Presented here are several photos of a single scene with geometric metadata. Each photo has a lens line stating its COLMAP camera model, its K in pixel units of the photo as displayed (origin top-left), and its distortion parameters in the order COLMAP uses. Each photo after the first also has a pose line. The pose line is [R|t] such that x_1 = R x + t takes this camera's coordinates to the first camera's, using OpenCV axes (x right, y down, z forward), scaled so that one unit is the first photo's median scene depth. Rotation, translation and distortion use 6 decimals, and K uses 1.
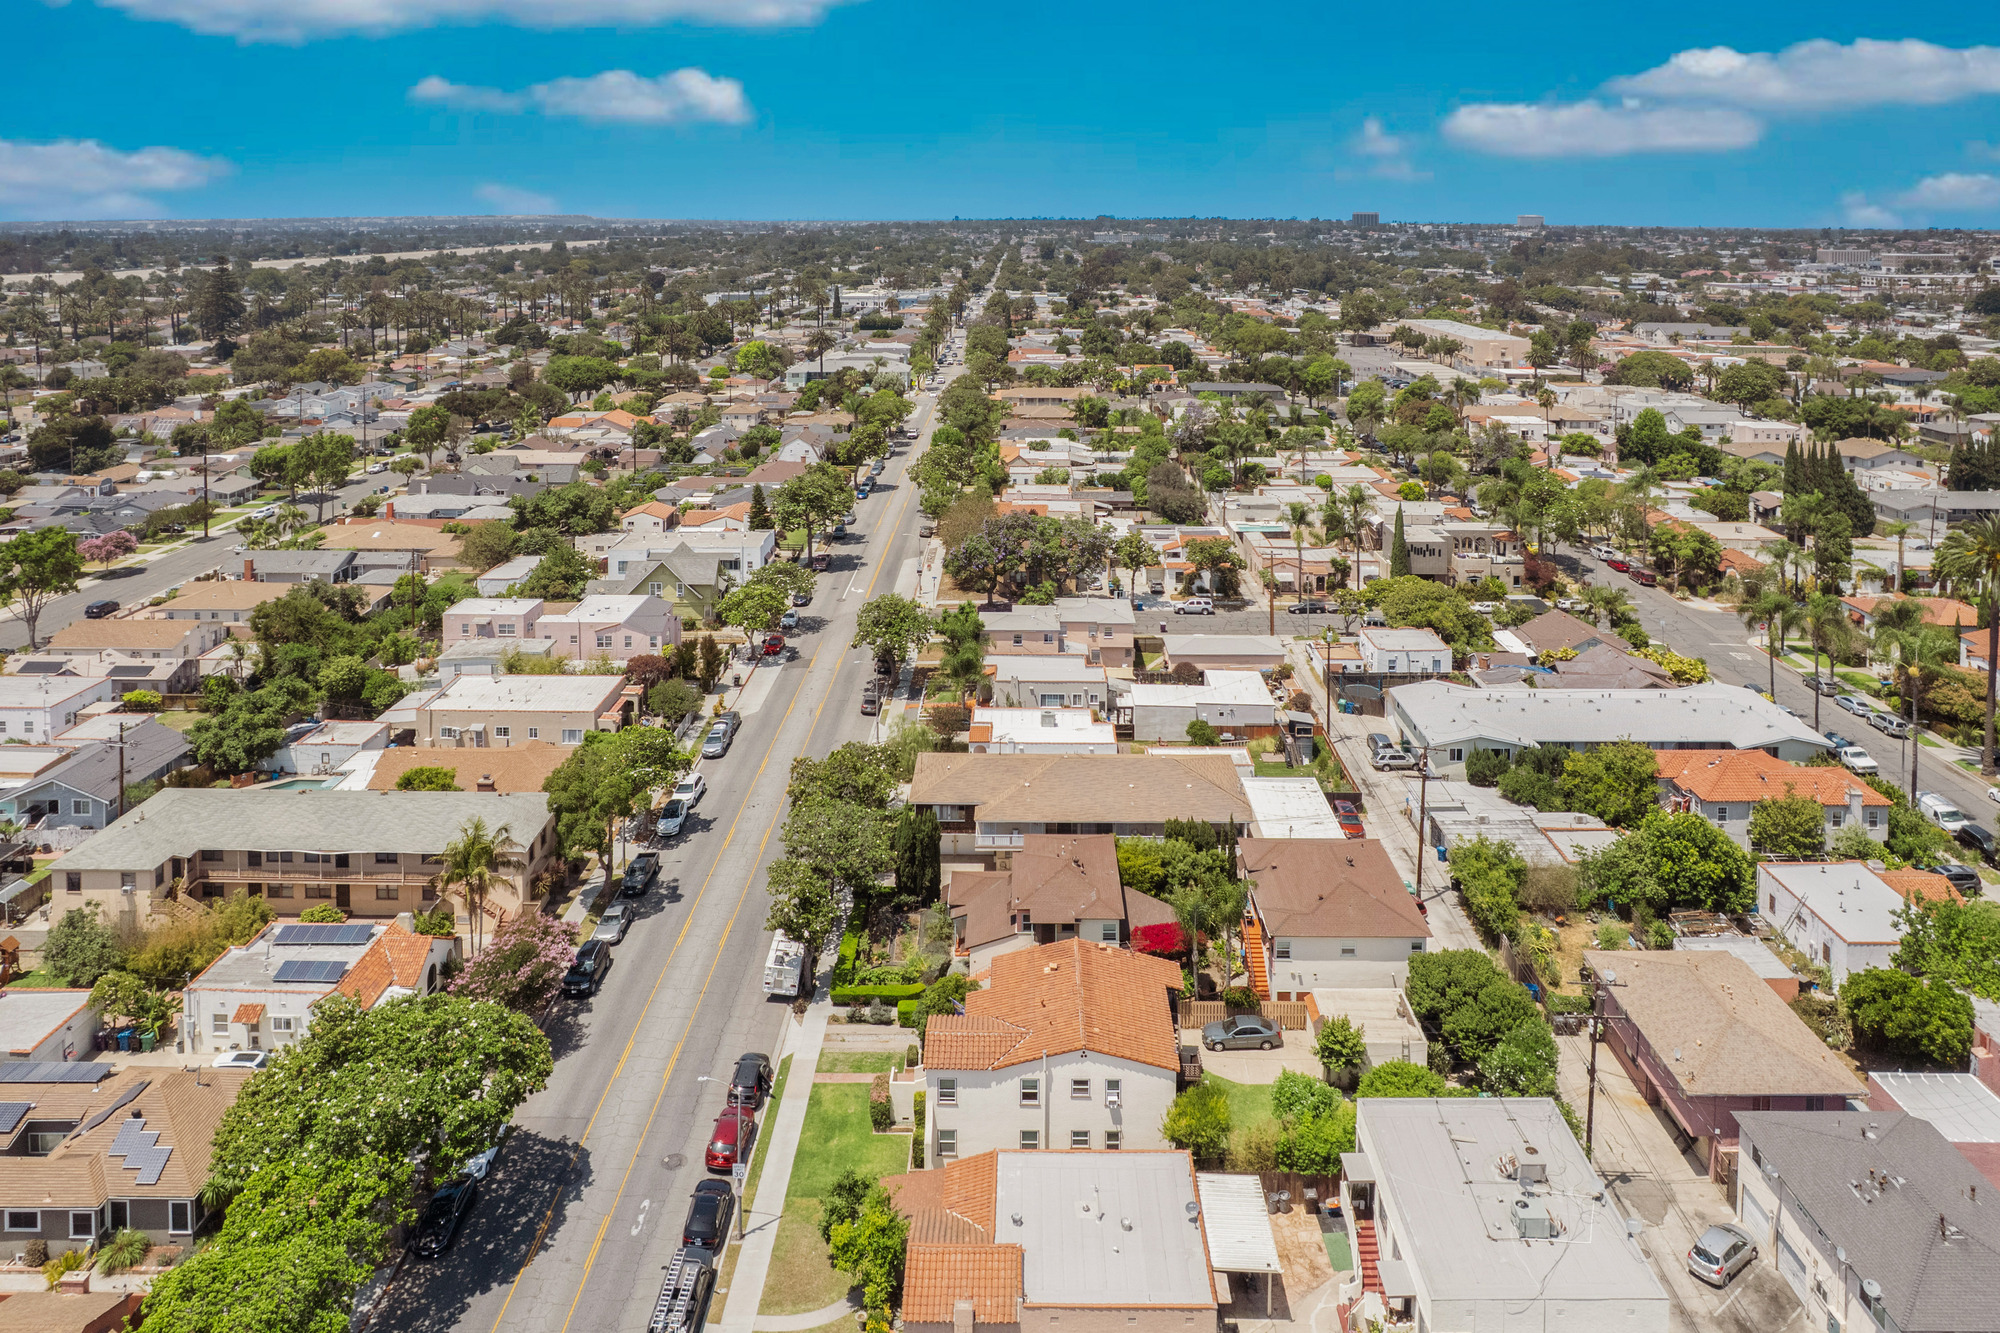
lens RADIAL K [[1316.8, 0, 1007.8], [0, 1316.8, 616.6], [0, 0, 1]] dist [-0.059306, 0.037994]
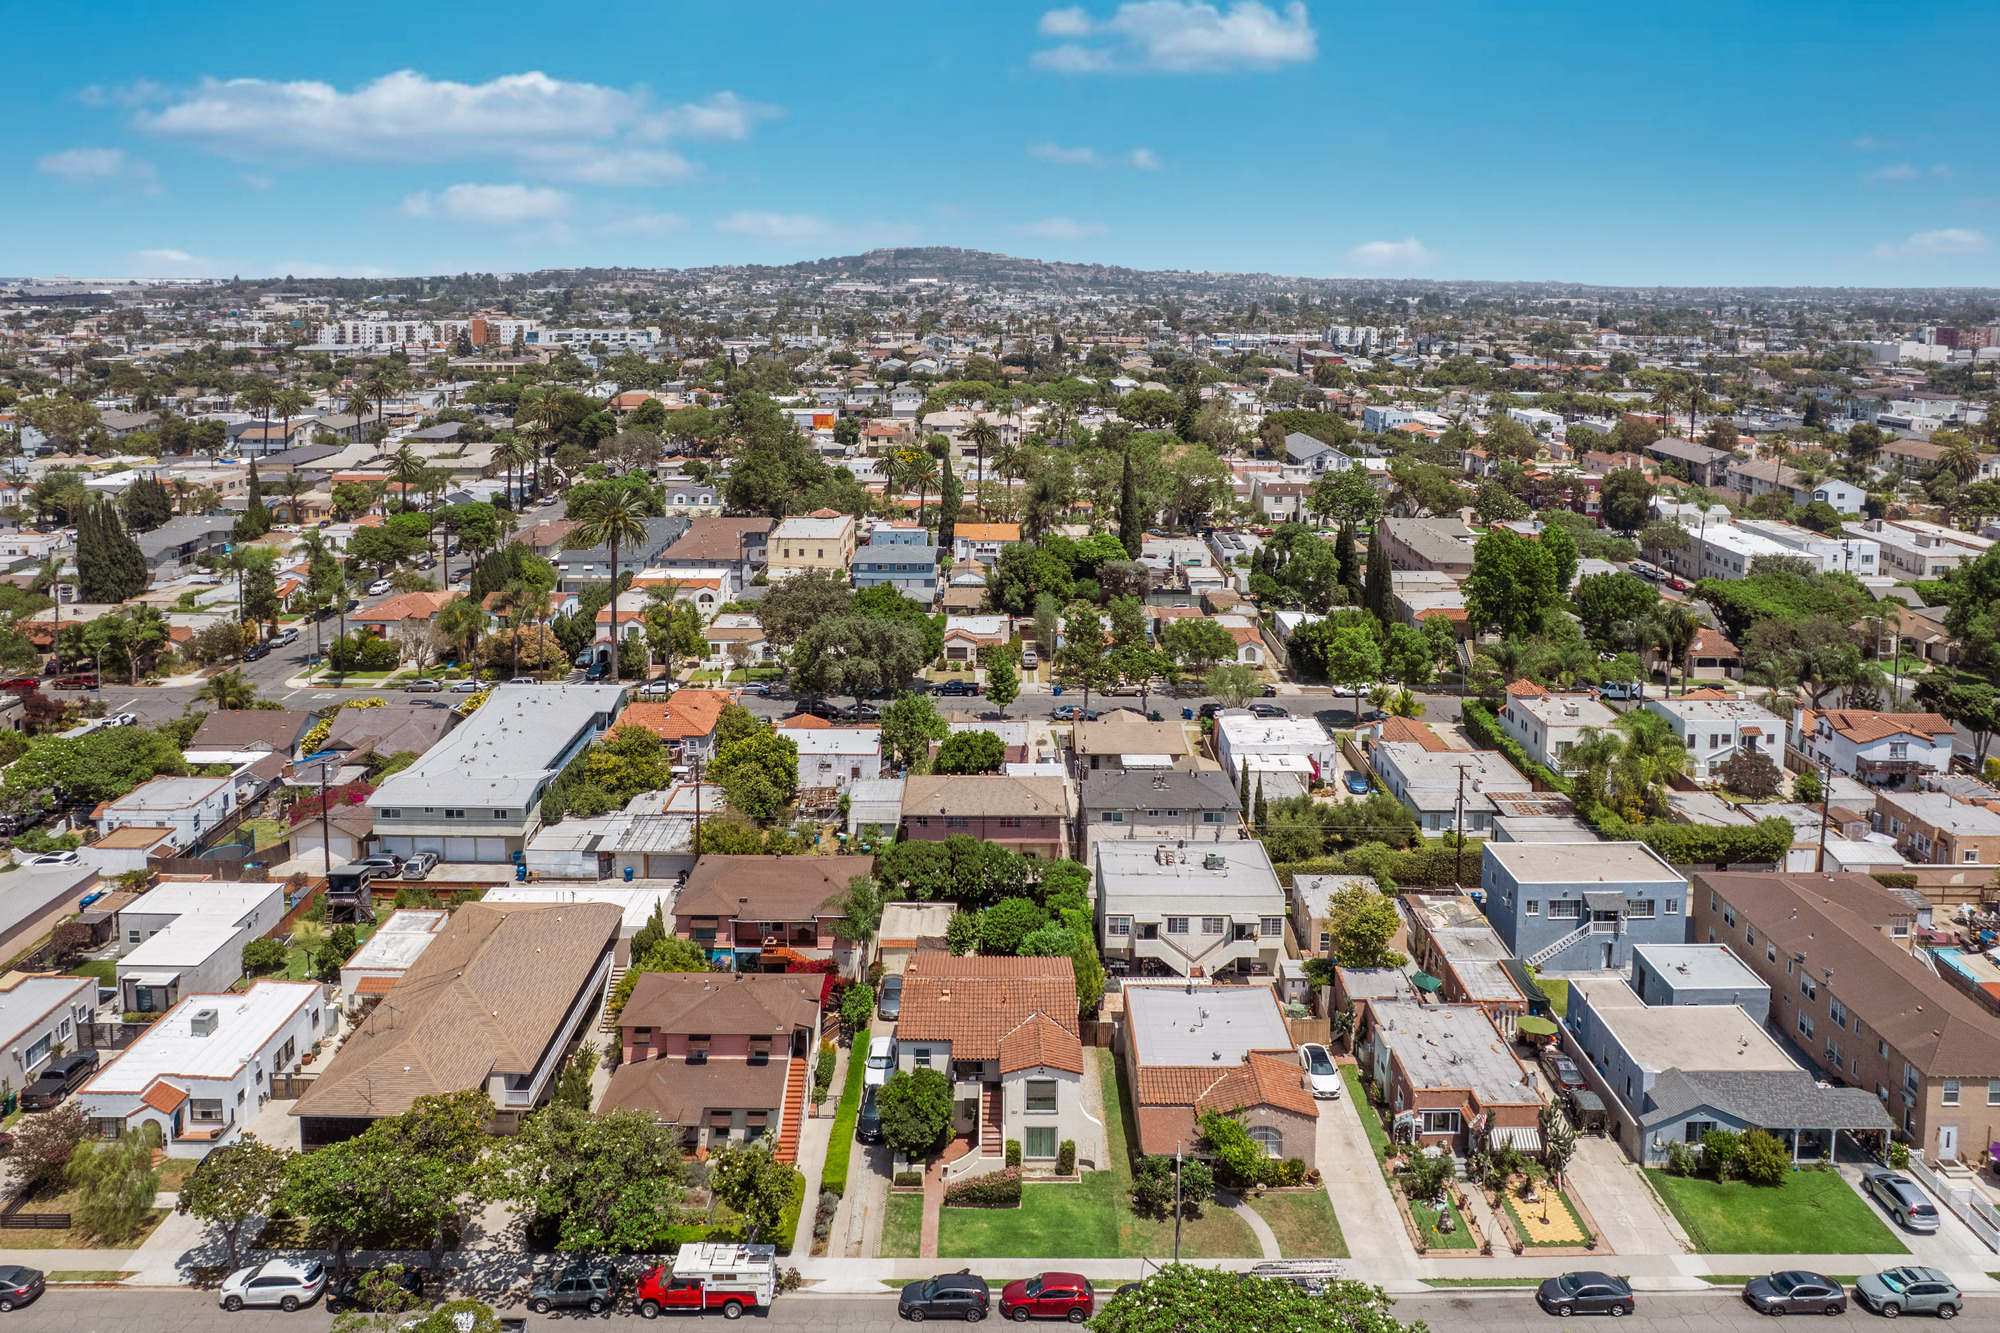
lens RADIAL K [[1336.5, 0, 1010.5], [0, 1336.5, 663.6], [0, 0, 1]] dist [-0.066124, 0.049344]
pose [[-0.020783, -0.282785, 0.958958, -0.616038], [0.284201, 0.917925, 0.276845, -0.174801], [-0.958539, 0.278290, 0.061291, 0.539204]]
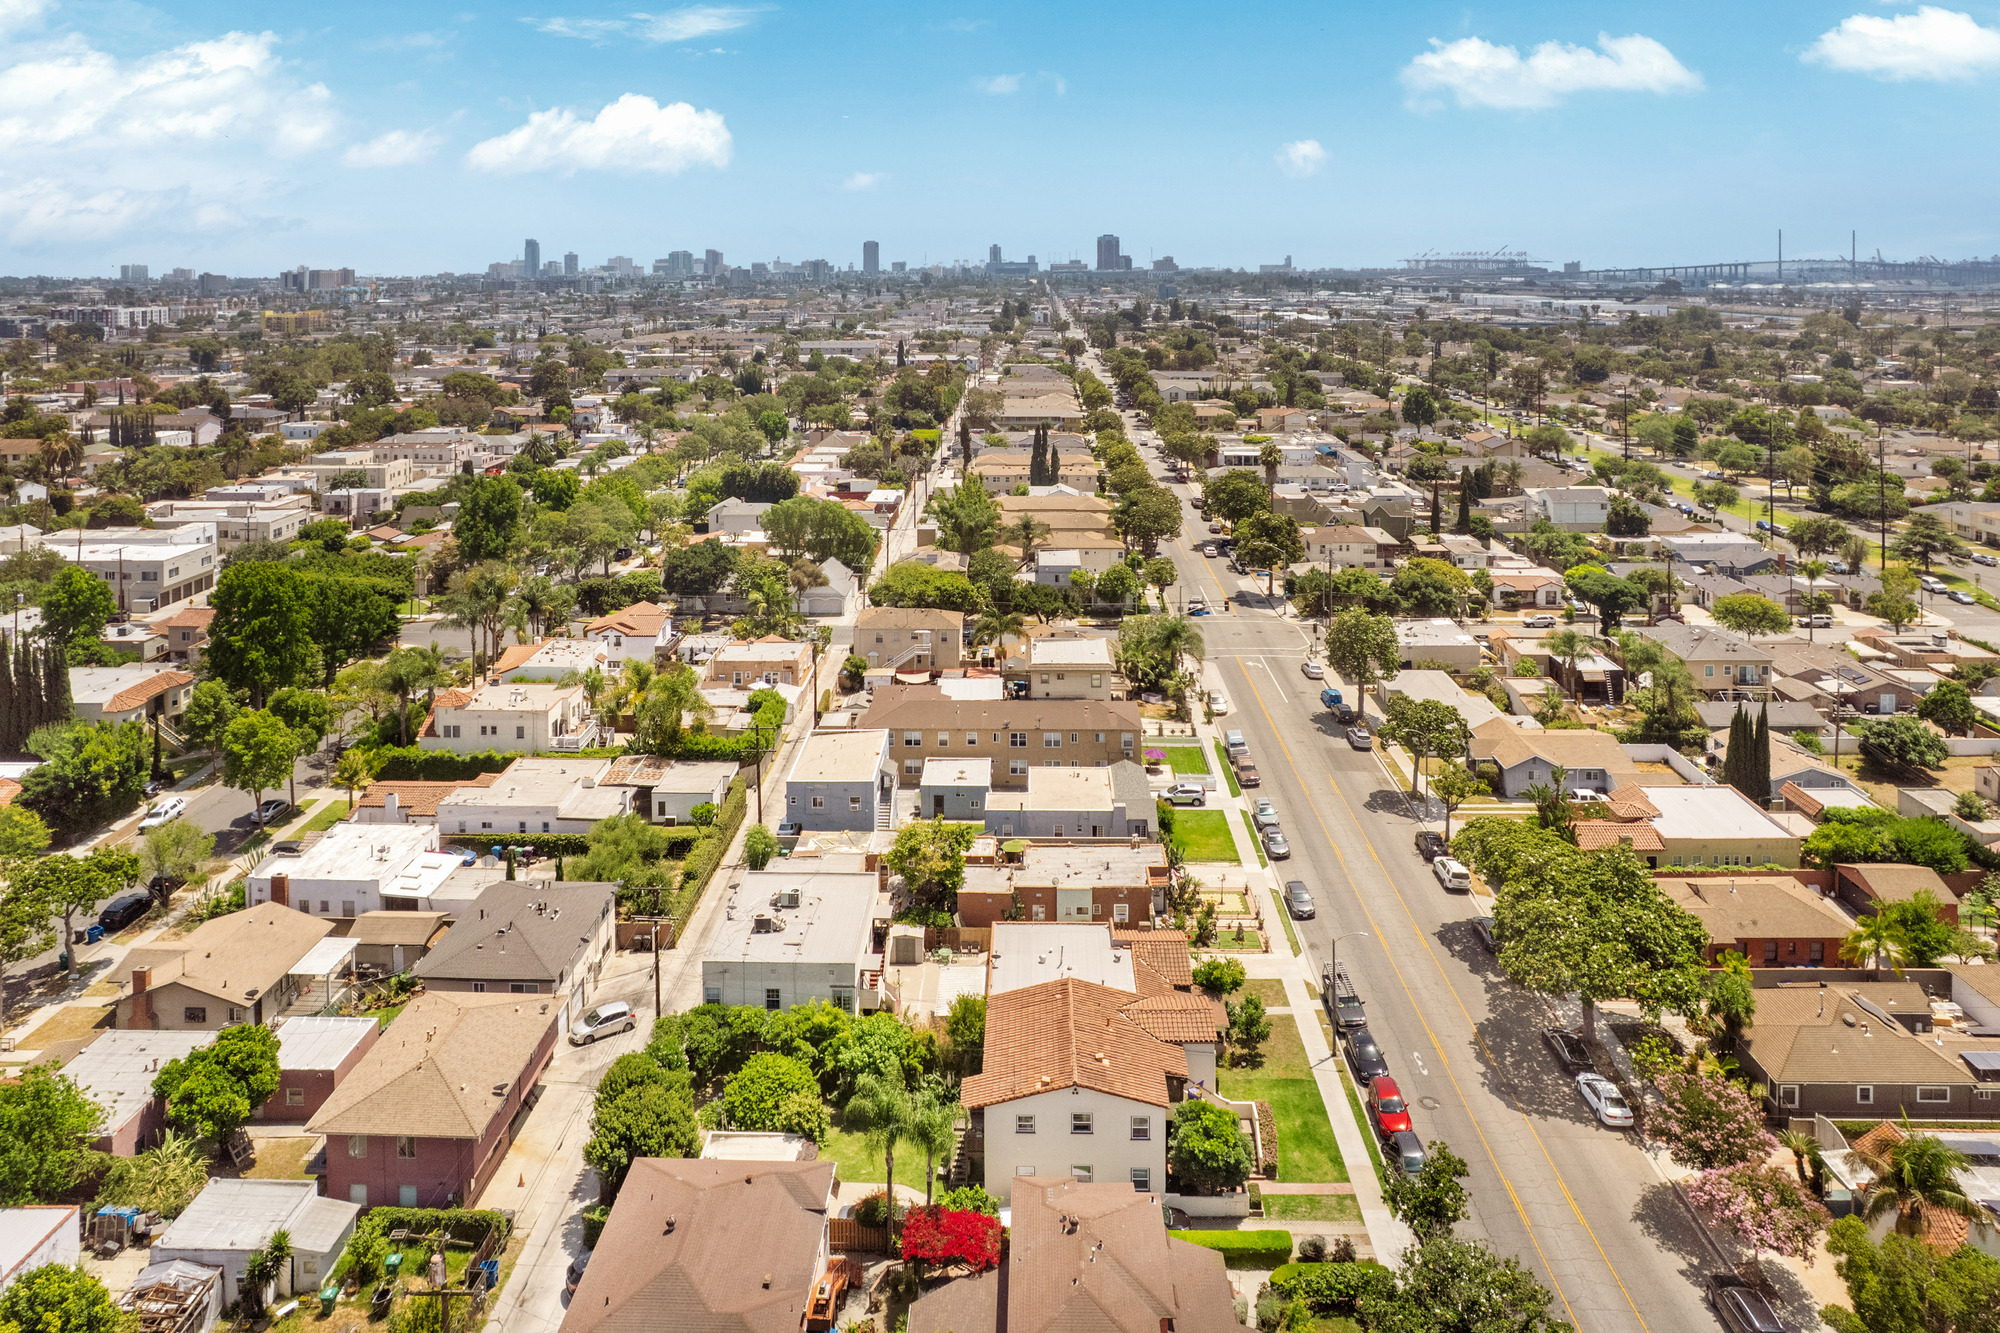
lens RADIAL K [[1316.8, 0, 1007.8], [0, 1316.8, 616.6], [0, 0, 1]] dist [-0.059306, 0.037994]
pose [[-0.999972, 0.003804, 0.006391, 0.067411], [0.006584, 0.852479, 0.522721, -0.320532], [-0.003460, 0.522748, -0.852480, 1.082152]]
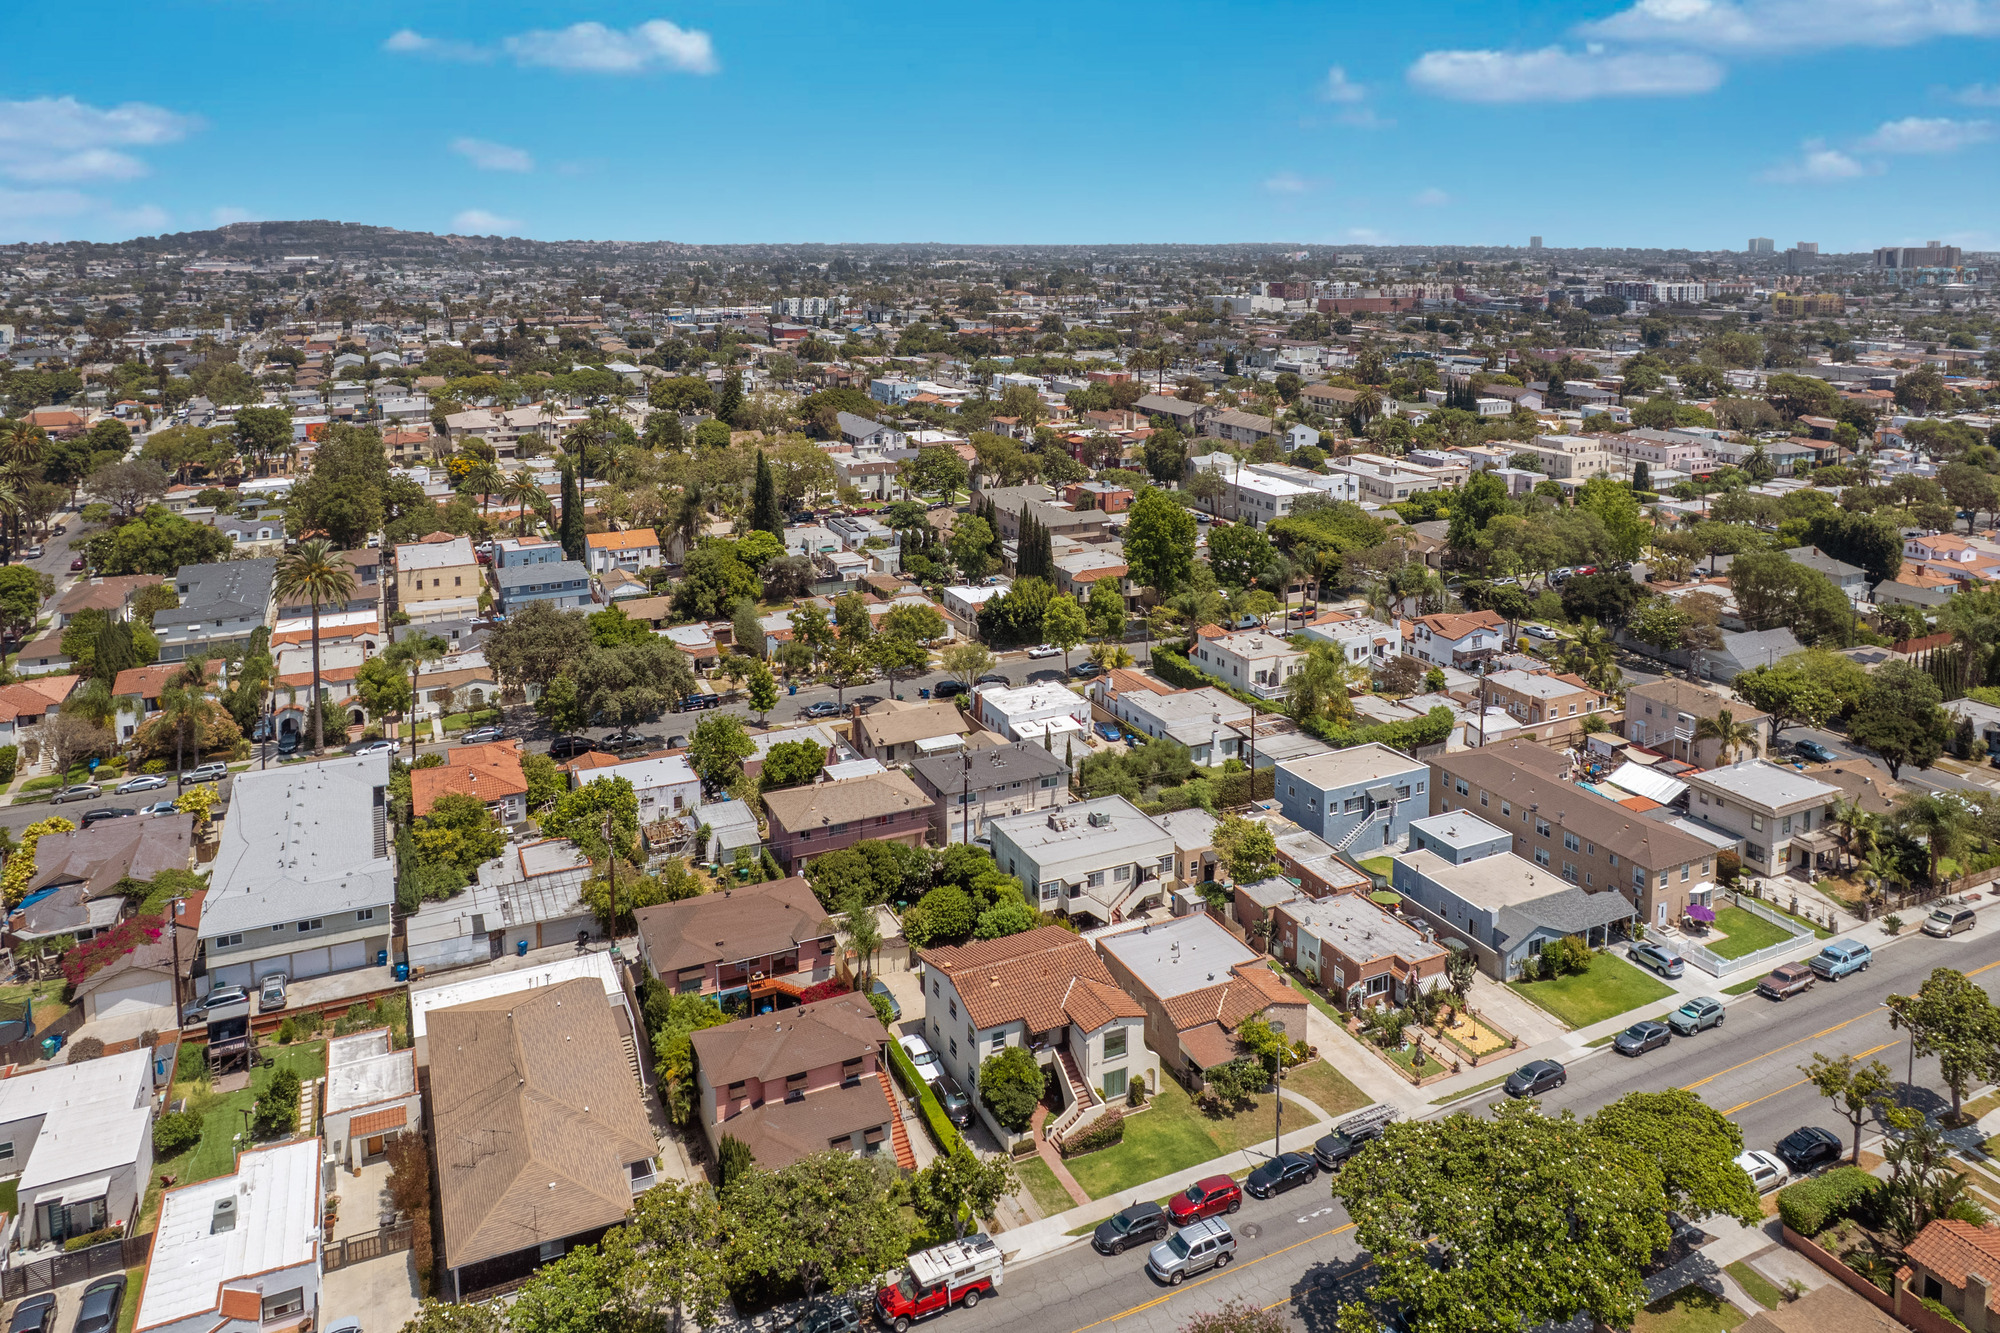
lens RADIAL K [[1316.8, 0, 1007.8], [0, 1316.8, 616.6], [0, 0, 1]] dist [-0.059306, 0.037994]
pose [[-0.446961, -0.248734, 0.859277, -0.604685], [0.259855, 0.883044, 0.390780, -0.323648], [-0.855980, 0.397951, -0.330051, 0.835844]]
